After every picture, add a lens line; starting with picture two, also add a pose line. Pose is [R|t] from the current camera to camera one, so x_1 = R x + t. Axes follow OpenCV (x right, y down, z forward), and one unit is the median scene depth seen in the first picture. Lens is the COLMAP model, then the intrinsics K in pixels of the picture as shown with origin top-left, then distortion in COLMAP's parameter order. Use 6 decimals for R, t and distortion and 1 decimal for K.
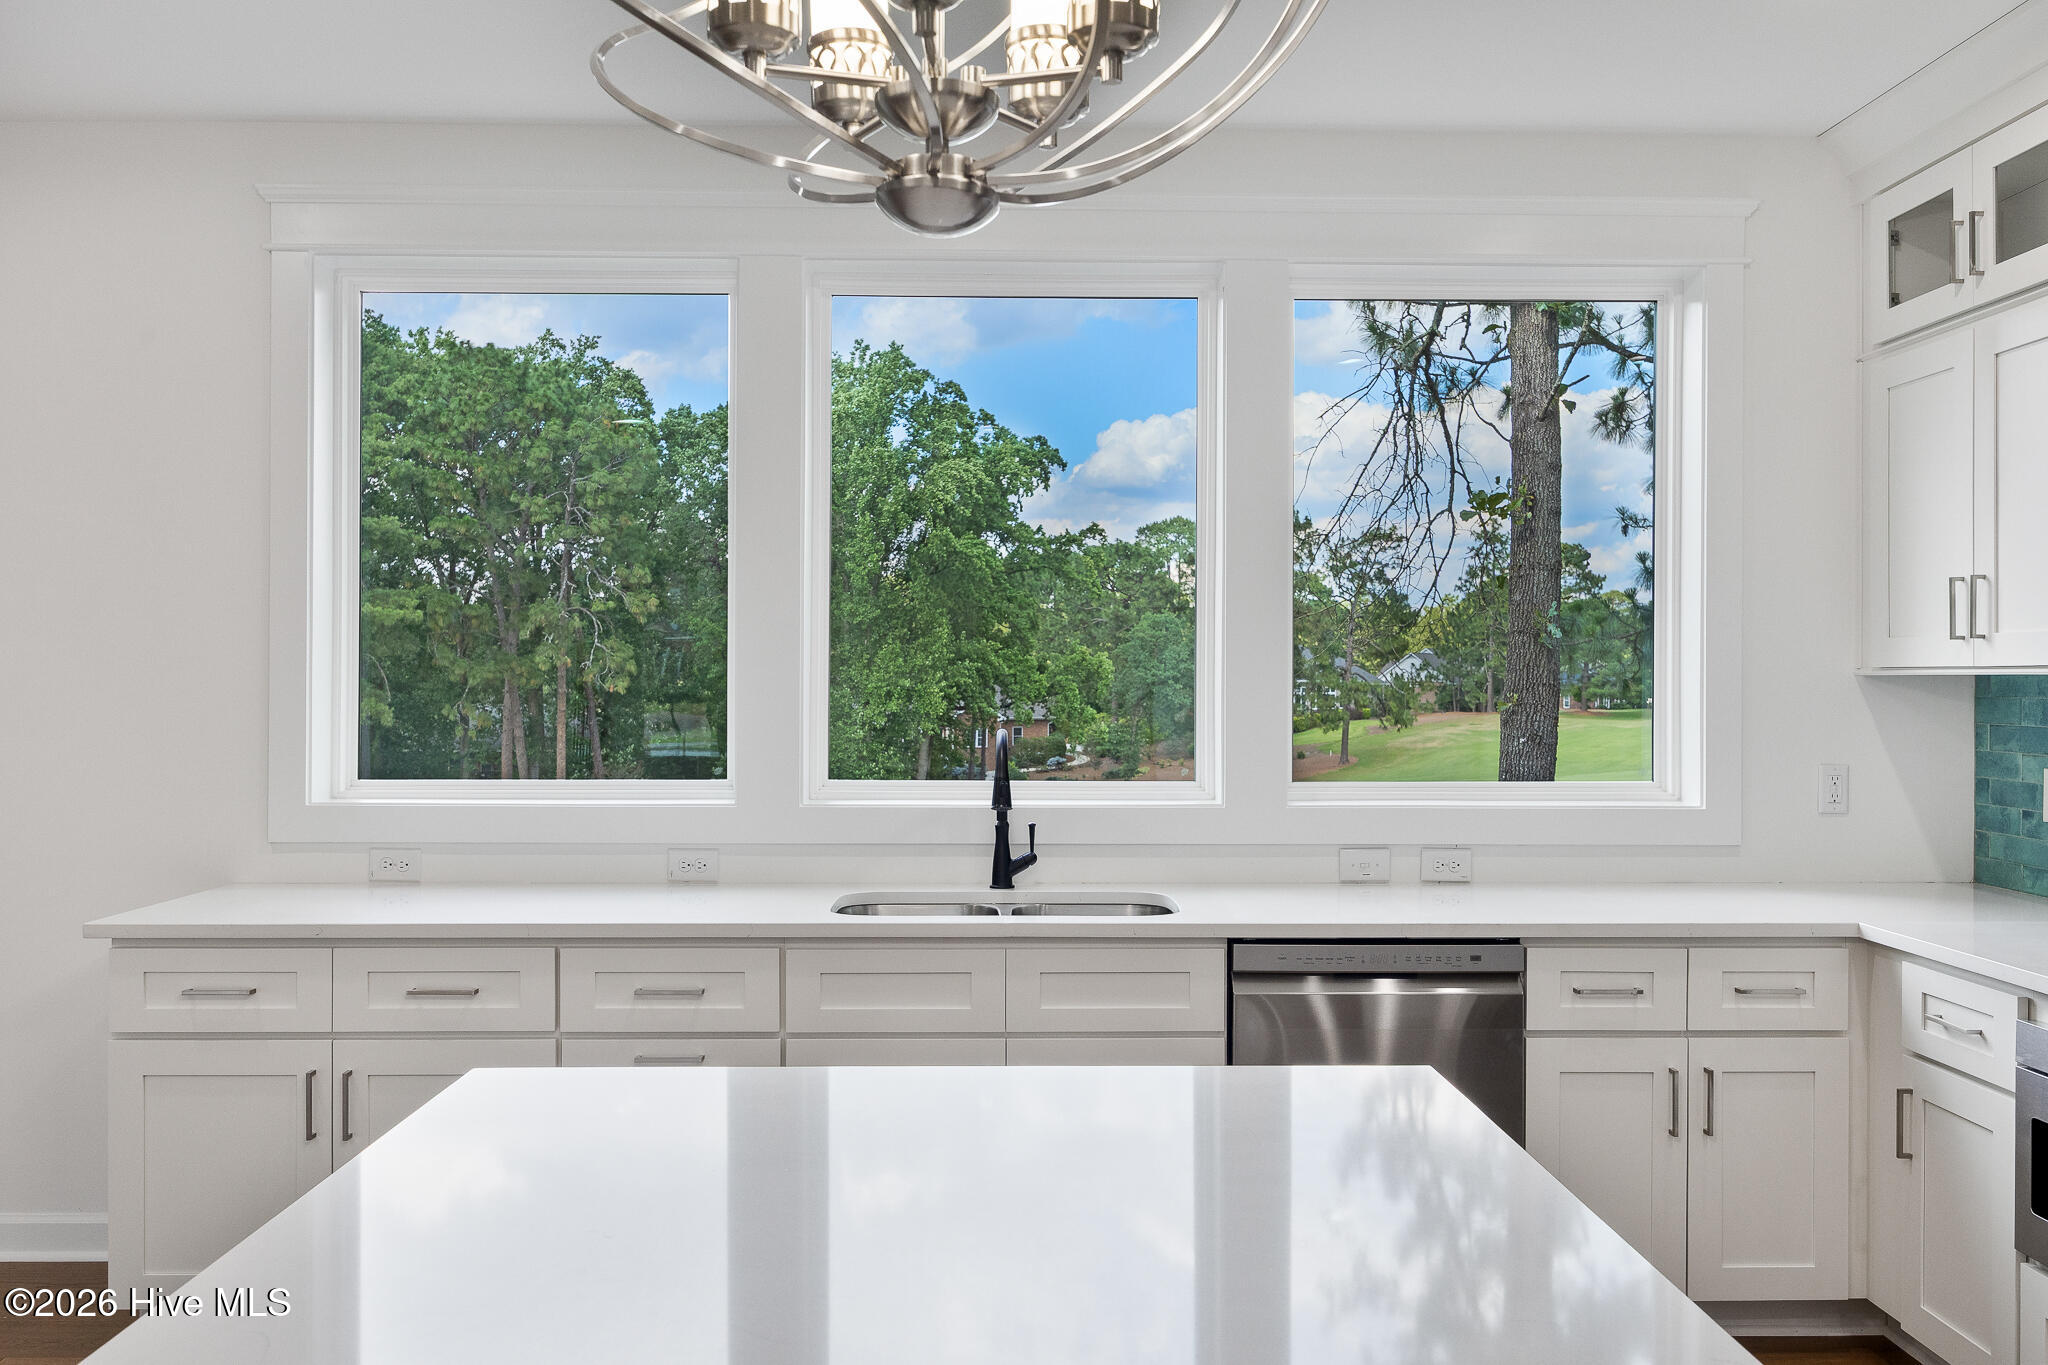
lens RADIAL K [[1662.2, 0, 1033.7], [0, 1662.2, 672.7], [0, 0, 1]] dist [-0.031261, 0.002648]
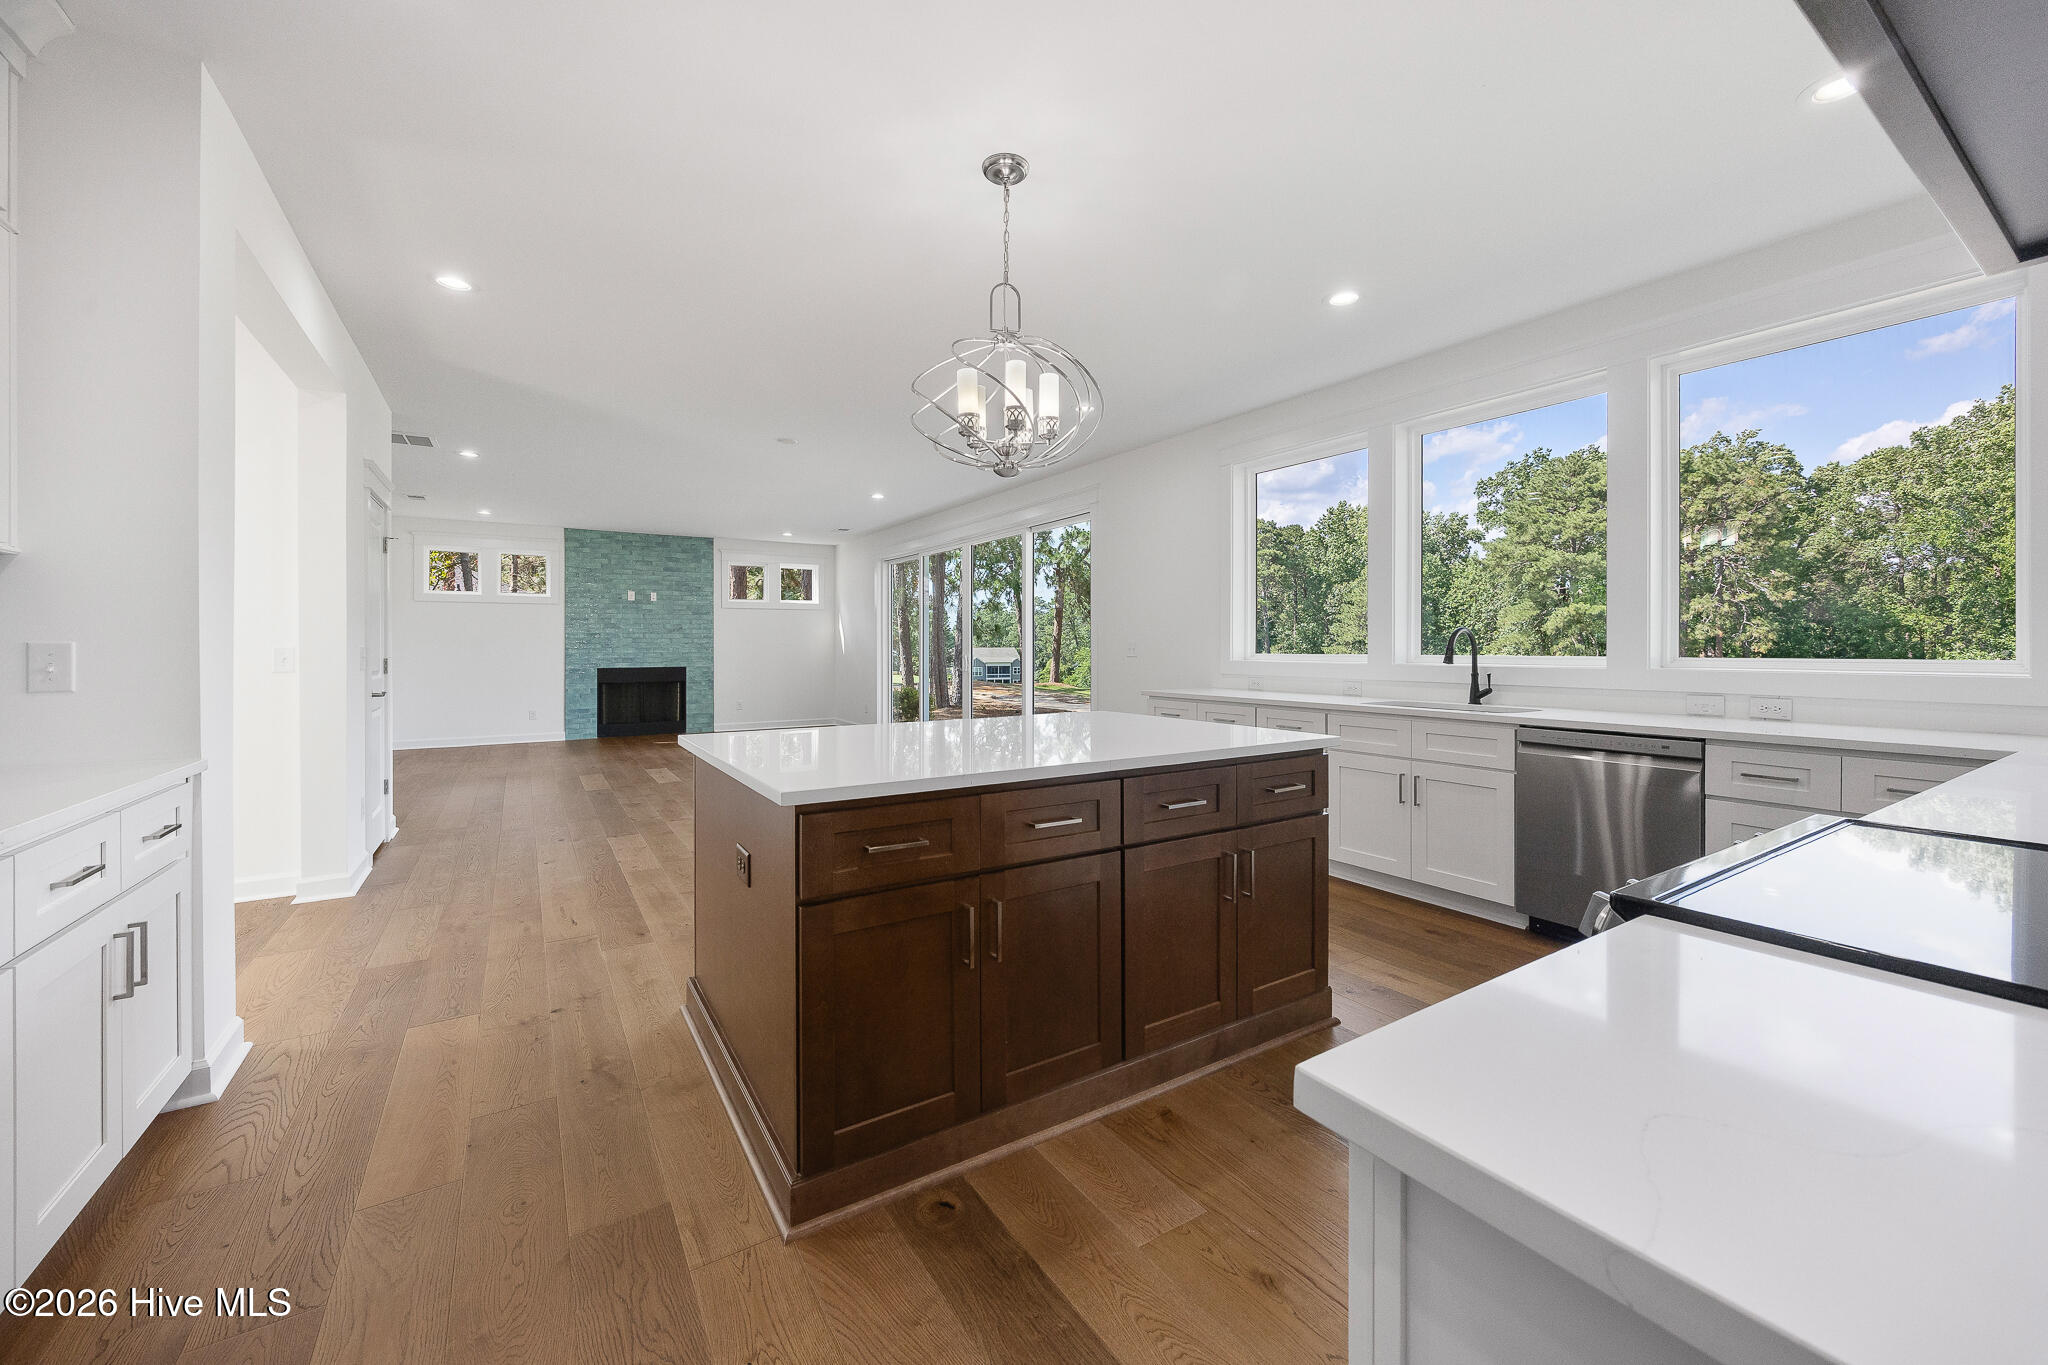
lens RADIAL K [[815.1, 0, 1035.1], [0, 815.1, 647.4], [0, 0, 1]] dist [0.002059, 0.001069]
pose [[0.518437, -0.007878, -0.855079, 0.056603], [0.007880, 0.999959, -0.004435, 0.005742], [0.855079, -0.004439, 0.518478, -0.000617]]
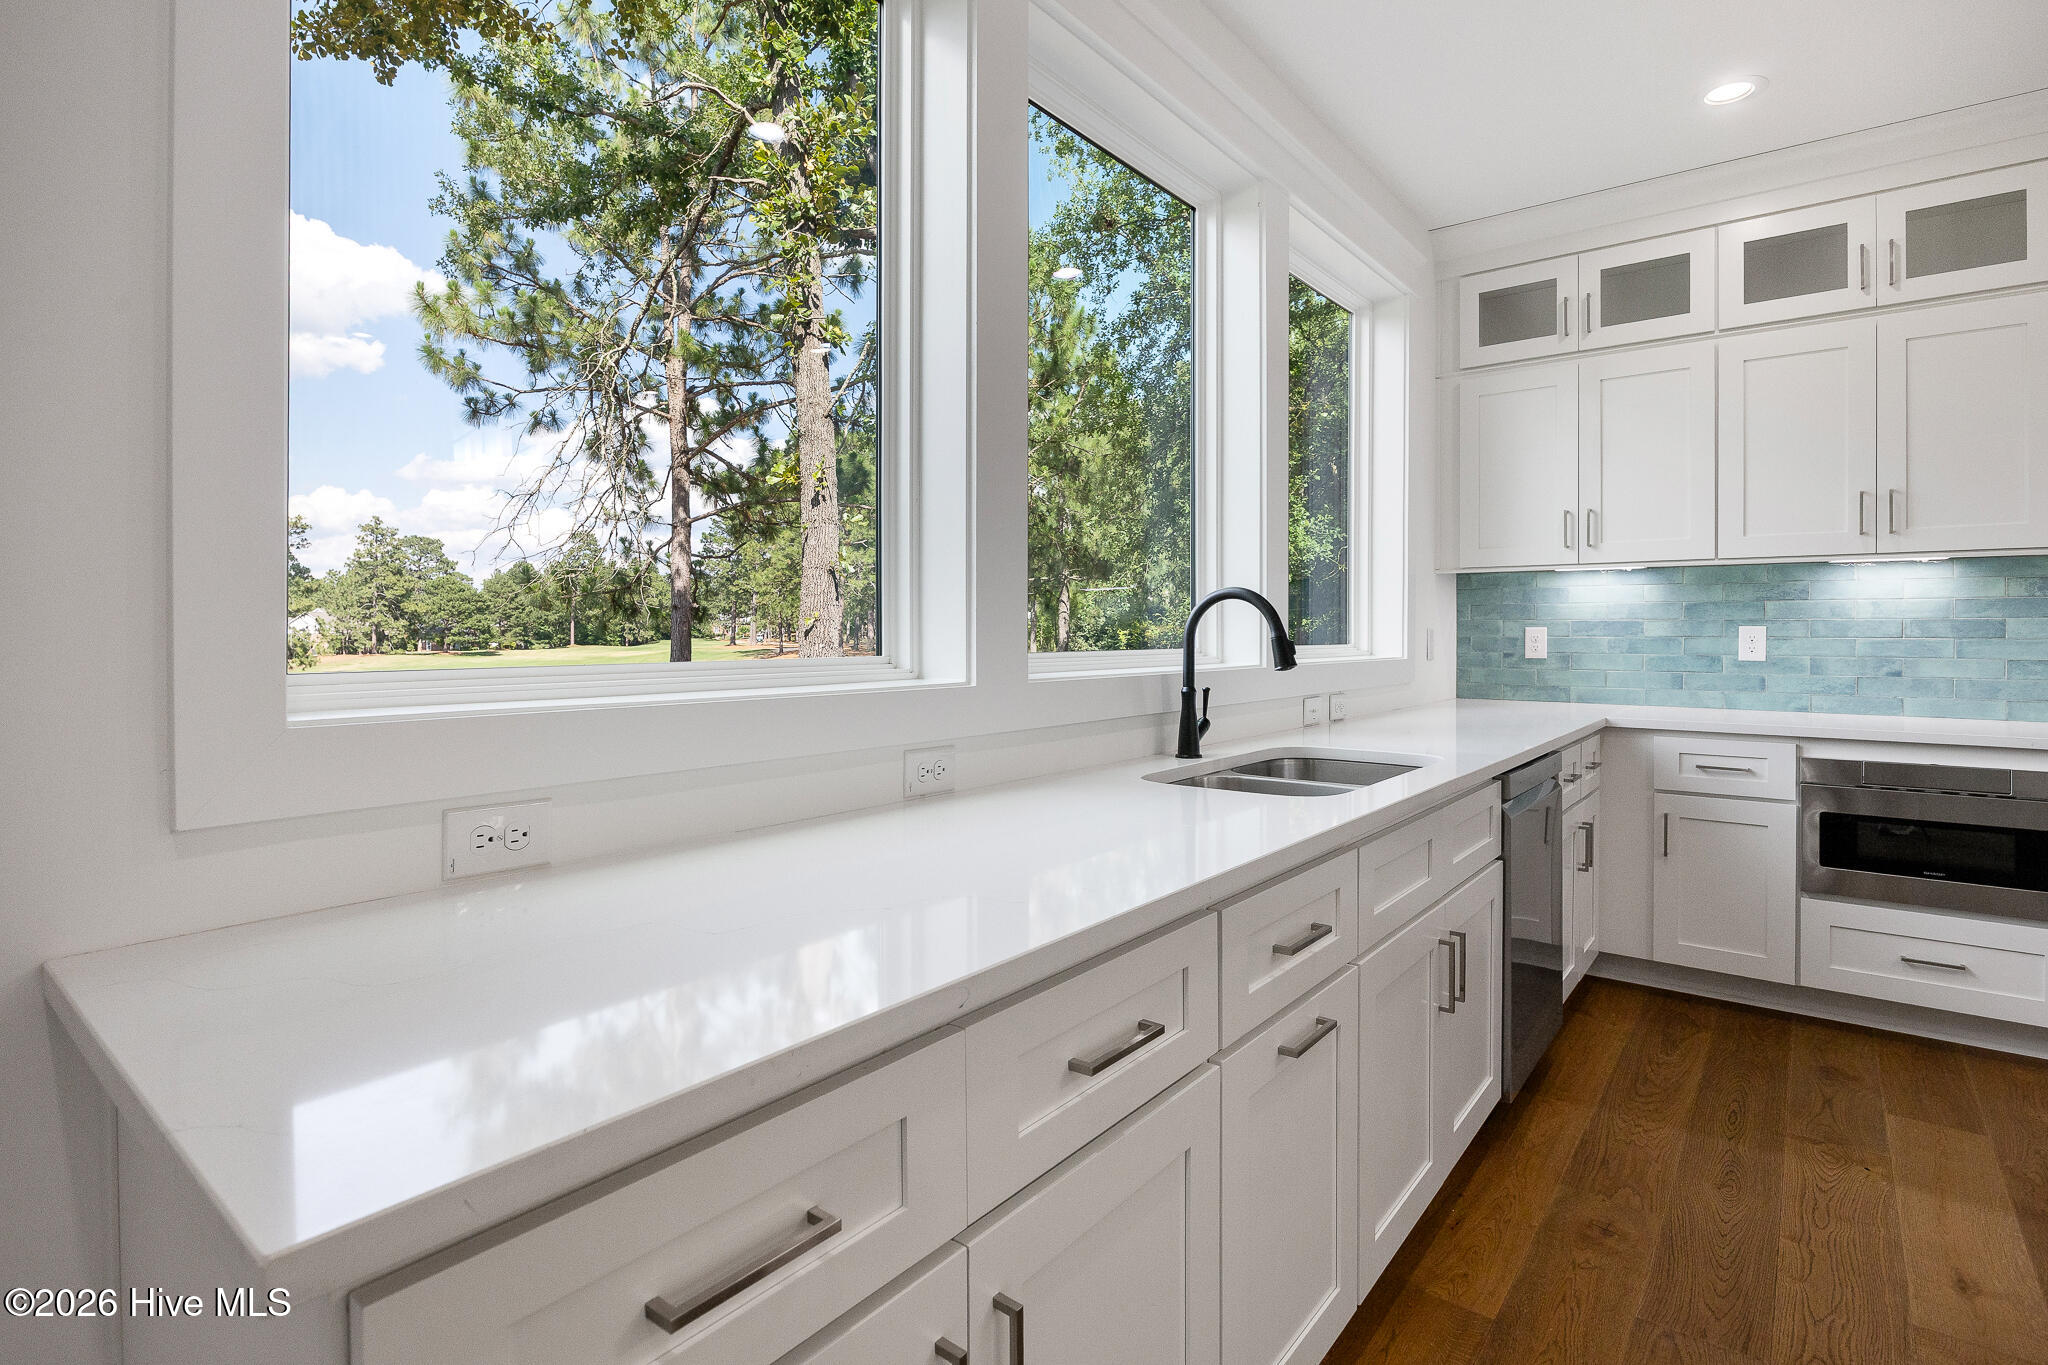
lens RADIAL K [[1010.1, 0, 1041.4], [0, 1010.1, 629.2], [0, 0, 1]] dist [-0.003836, -0.000379]
pose [[0.634810, -0.004518, 0.772655, -0.052098], [0.004416, 0.999988, 0.002219, 0.005307], [-0.772656, 0.002004, 0.634822, 0.068479]]
